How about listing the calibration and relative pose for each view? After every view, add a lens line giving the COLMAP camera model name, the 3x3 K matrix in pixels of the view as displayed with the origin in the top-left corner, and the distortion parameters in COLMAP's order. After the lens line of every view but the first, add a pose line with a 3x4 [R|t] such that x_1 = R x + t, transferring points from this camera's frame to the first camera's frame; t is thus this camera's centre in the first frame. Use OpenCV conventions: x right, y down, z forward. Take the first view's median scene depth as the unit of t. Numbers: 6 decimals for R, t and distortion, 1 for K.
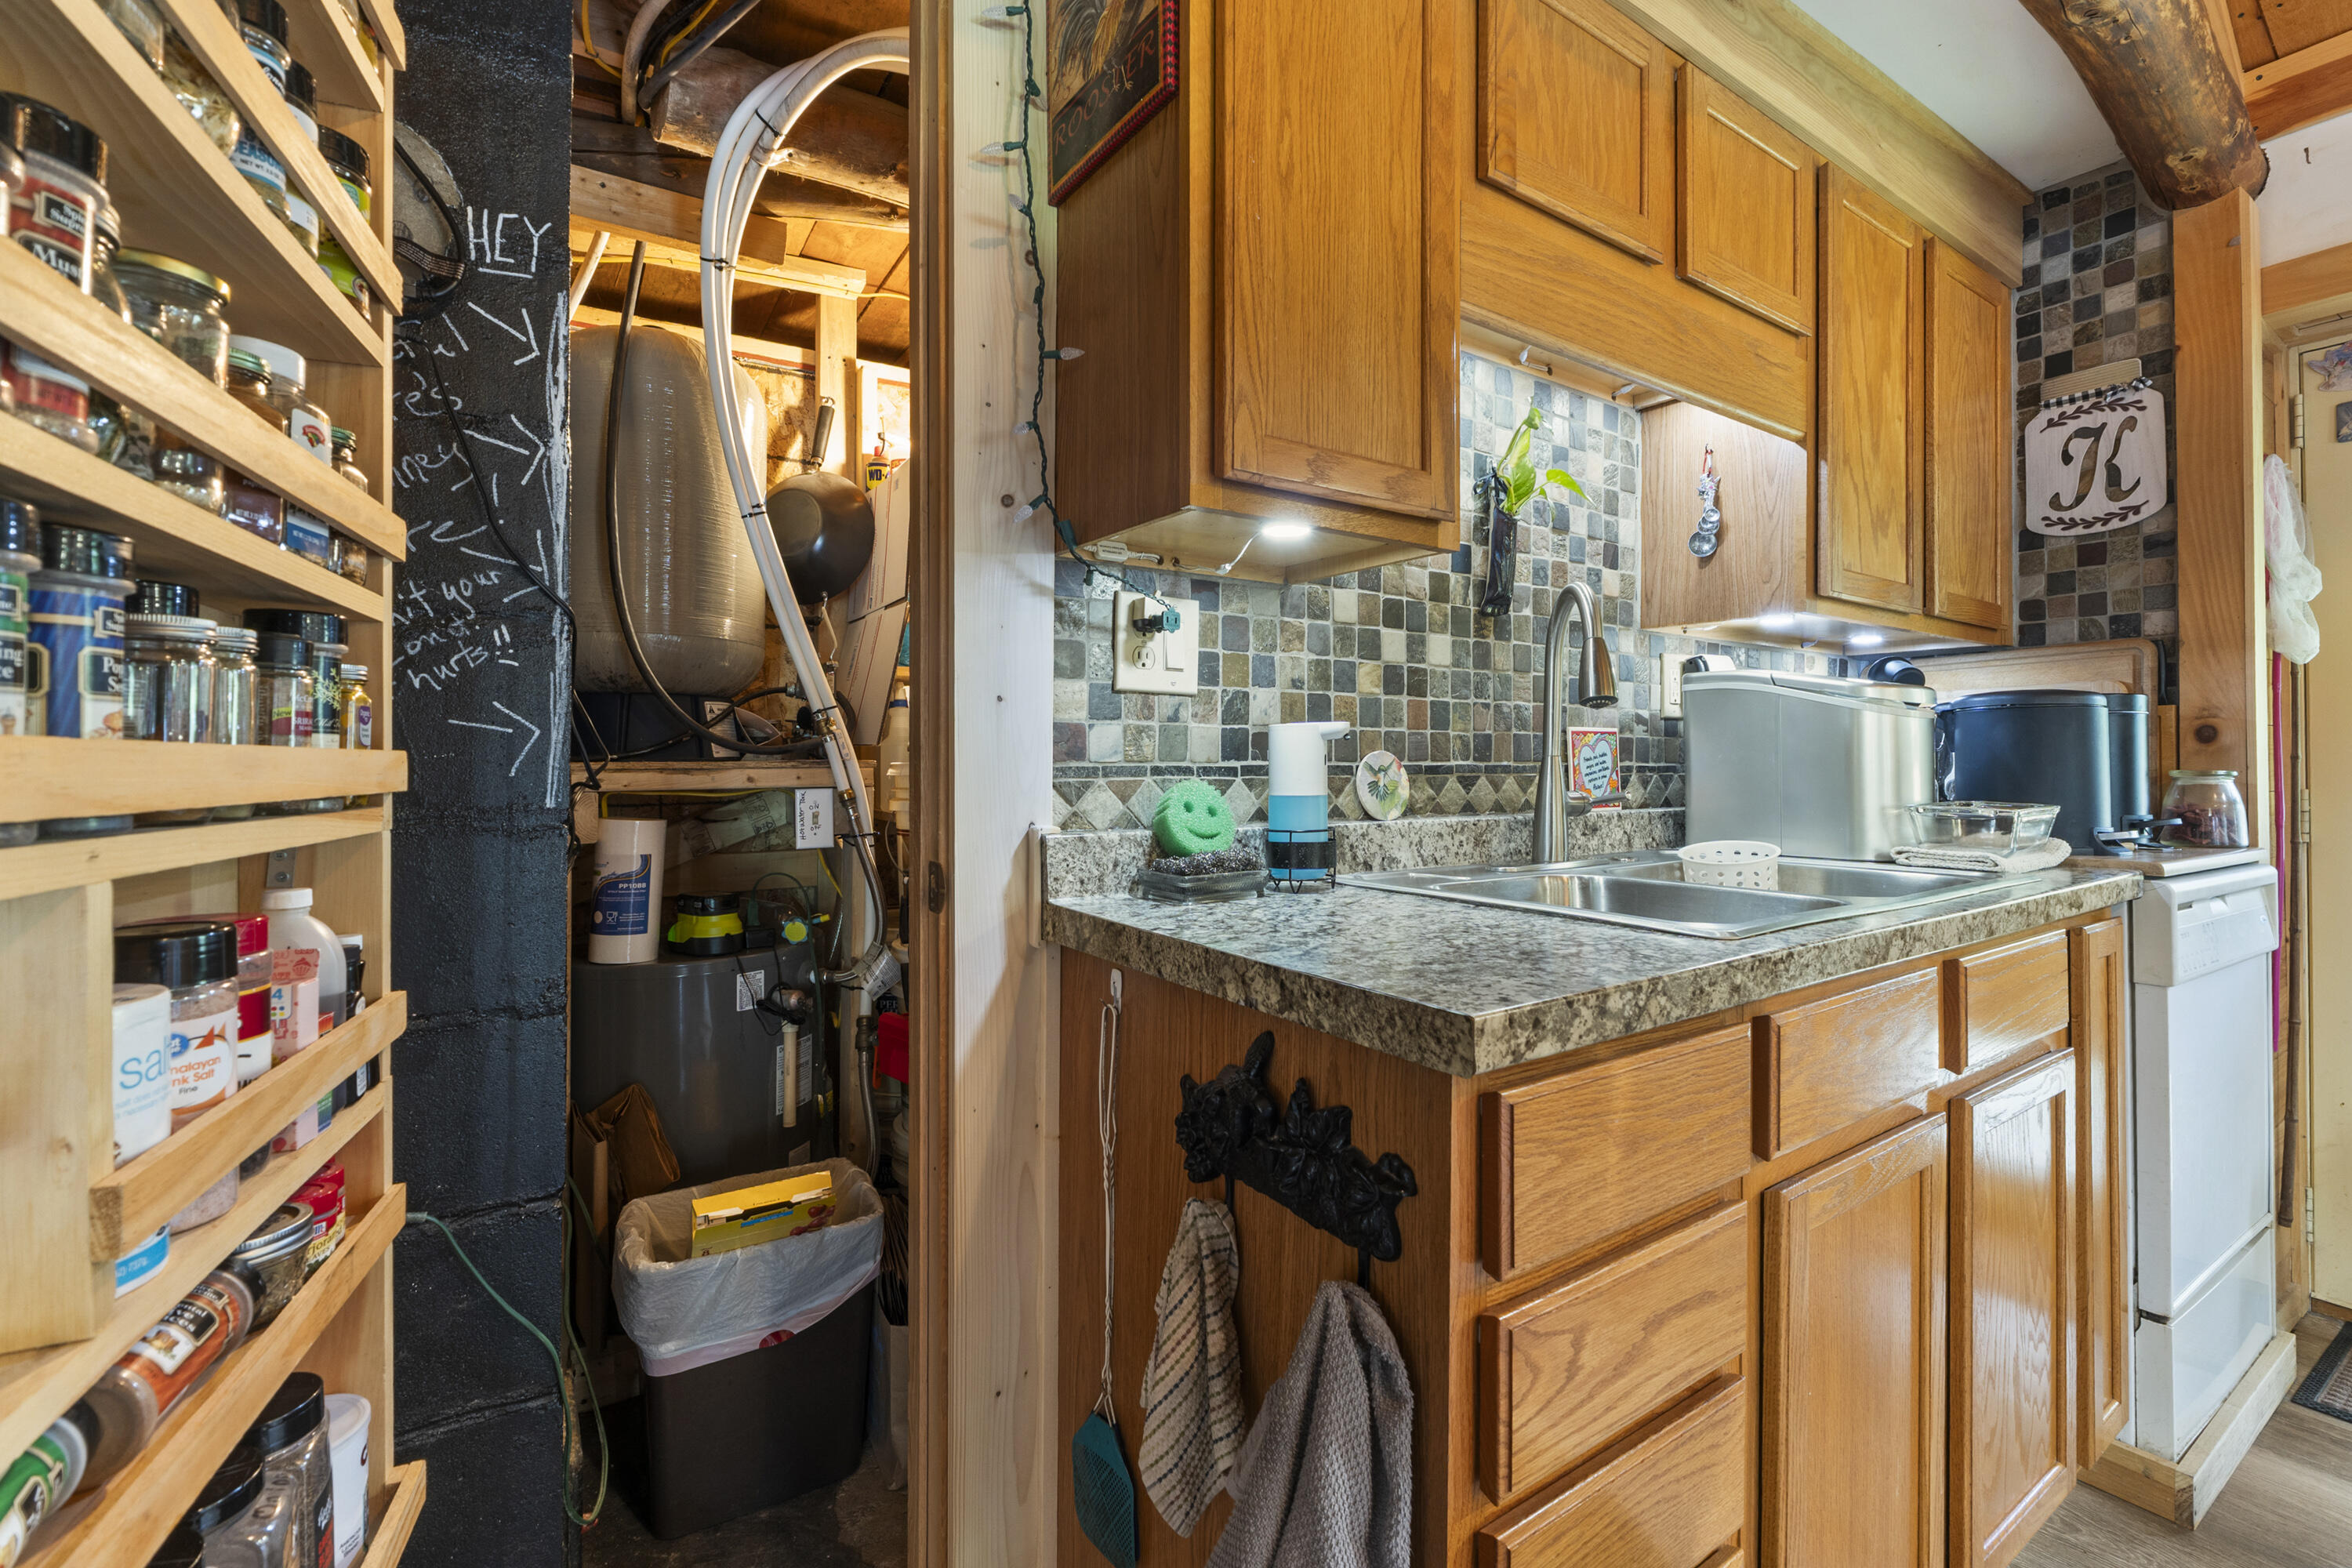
lens RADIAL K [[984.3, 0, 1176.9], [0, 984.3, 797.9], [0, 0, 1]] dist [-0.010220, 0.000712]
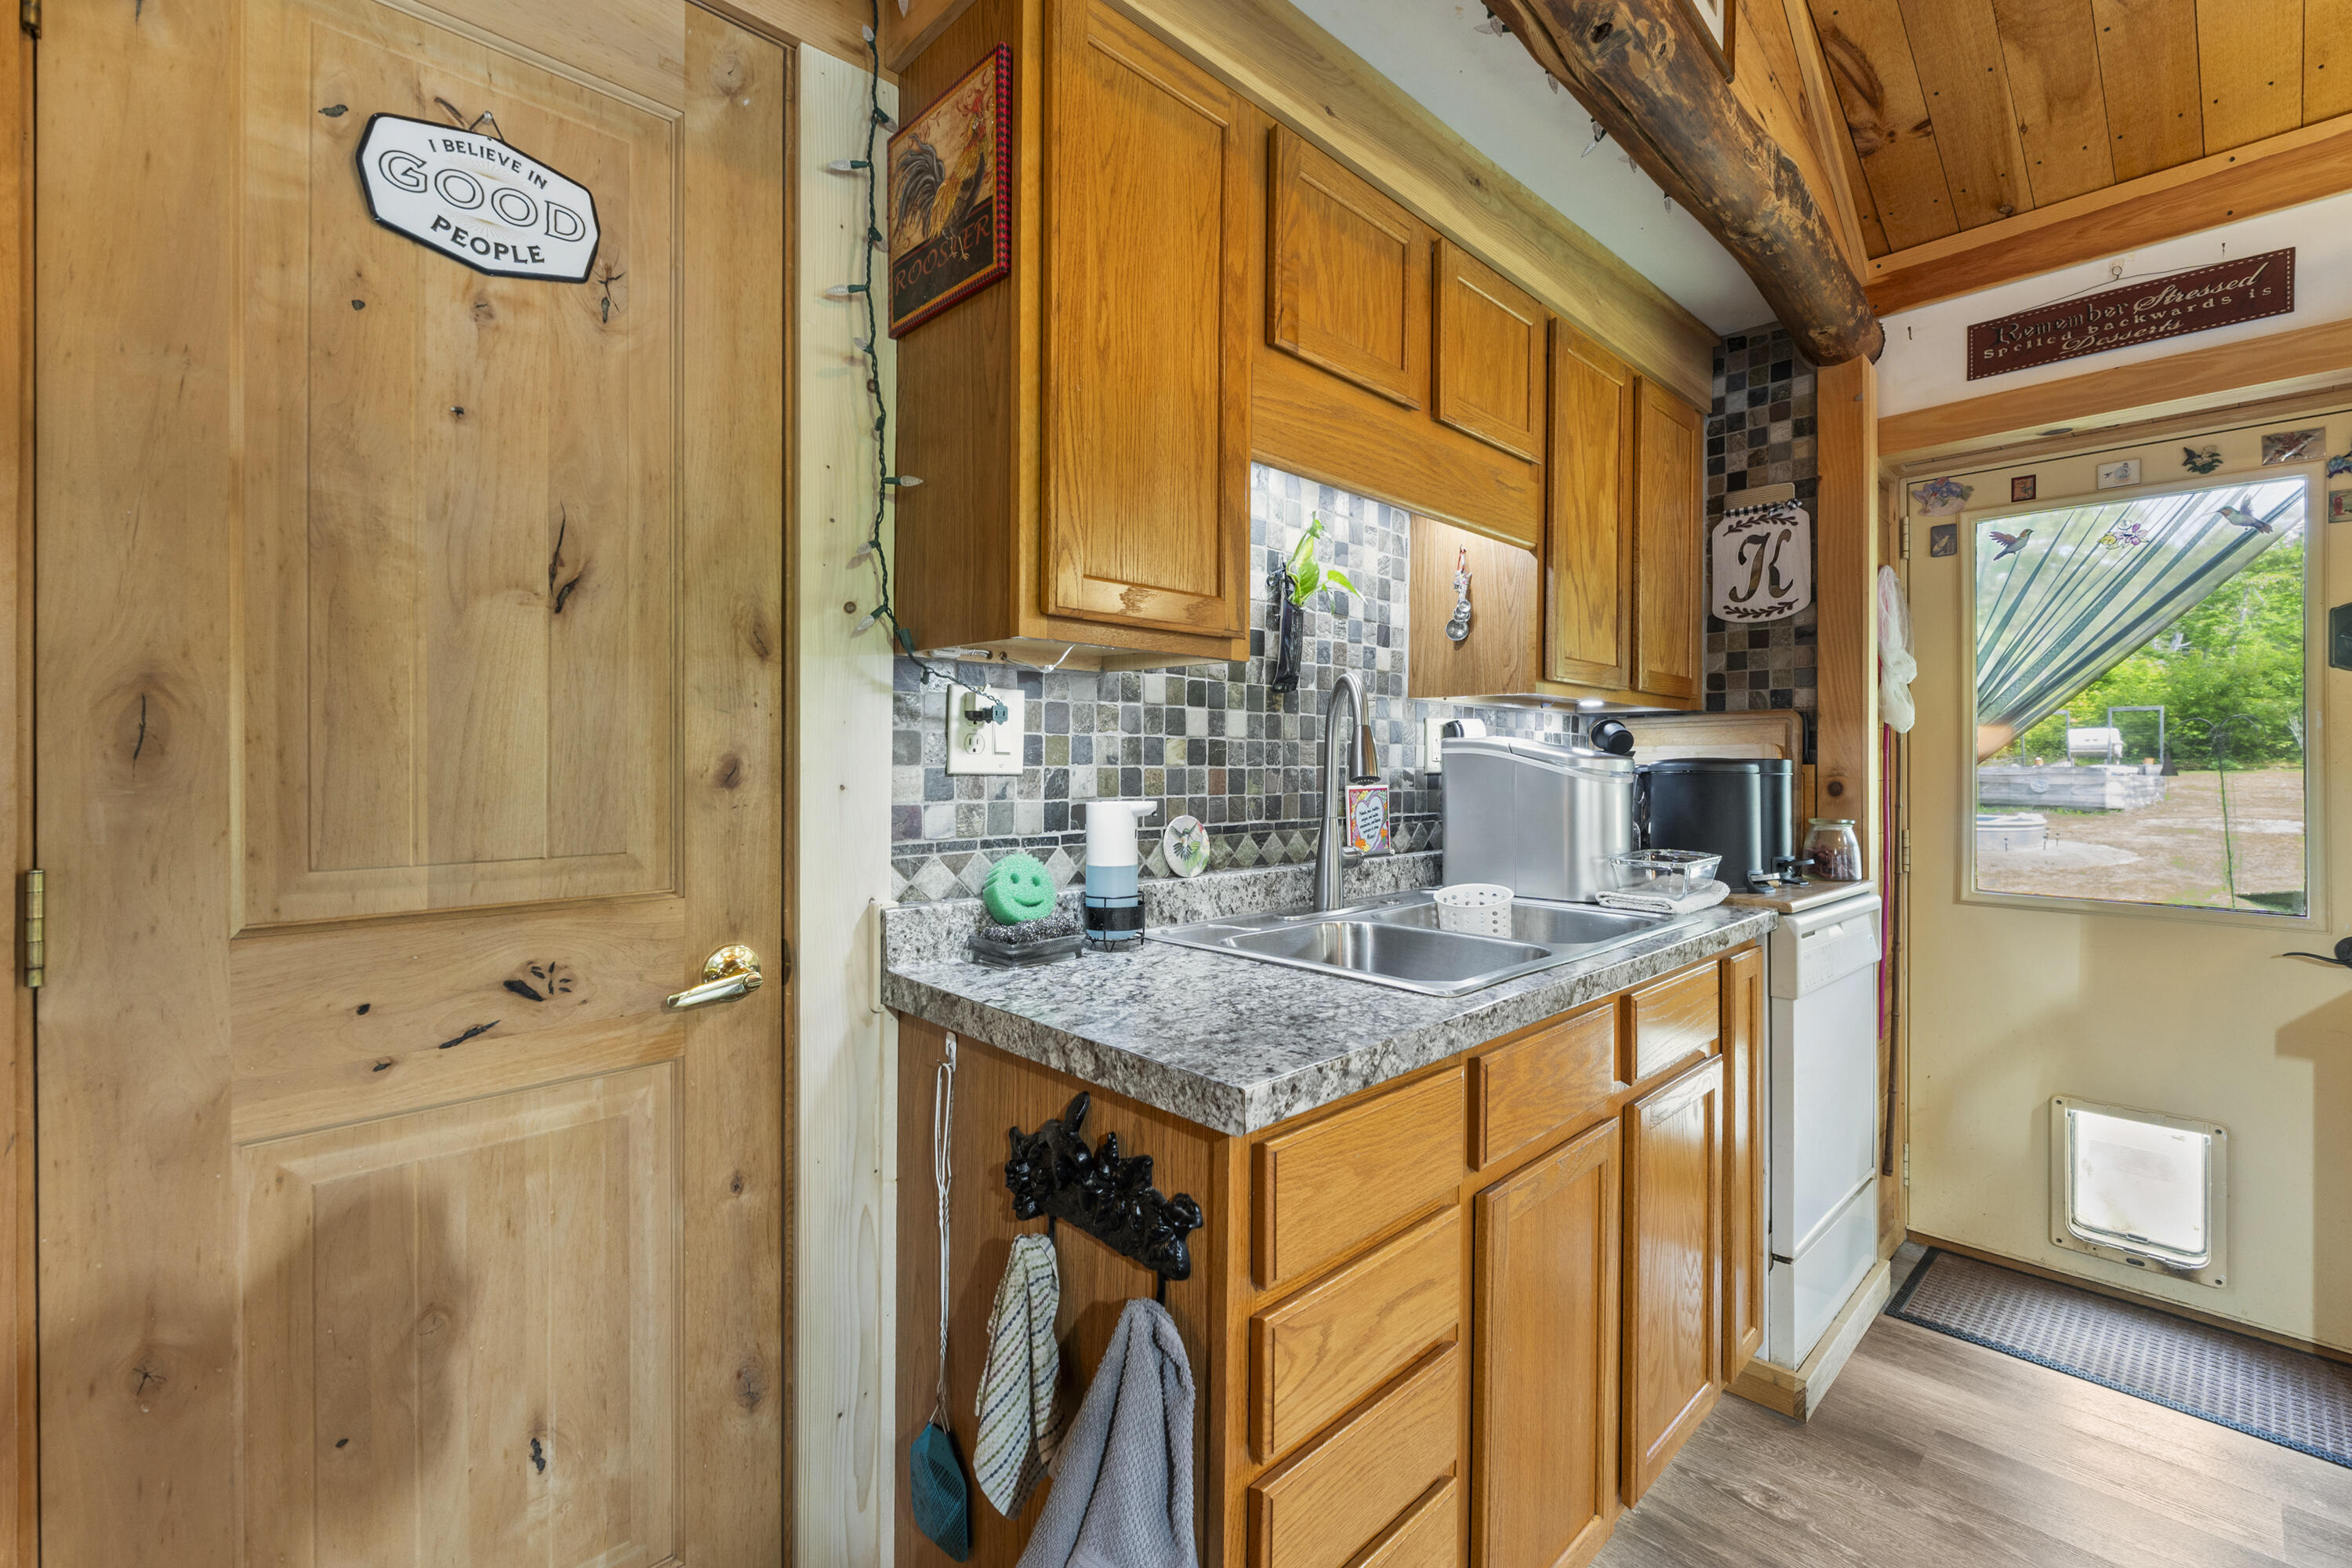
lens RADIAL K [[984.3, 0, 1167.0], [0, 984.3, 795.9], [0, 0, 1]] dist [-0.010220, 0.000712]
pose [[0.984860, 0.002338, 0.173334, -0.011263], [-0.004094, 0.999944, 0.009775, -0.090391], [-0.173301, -0.010337, 0.984815, -0.127581]]
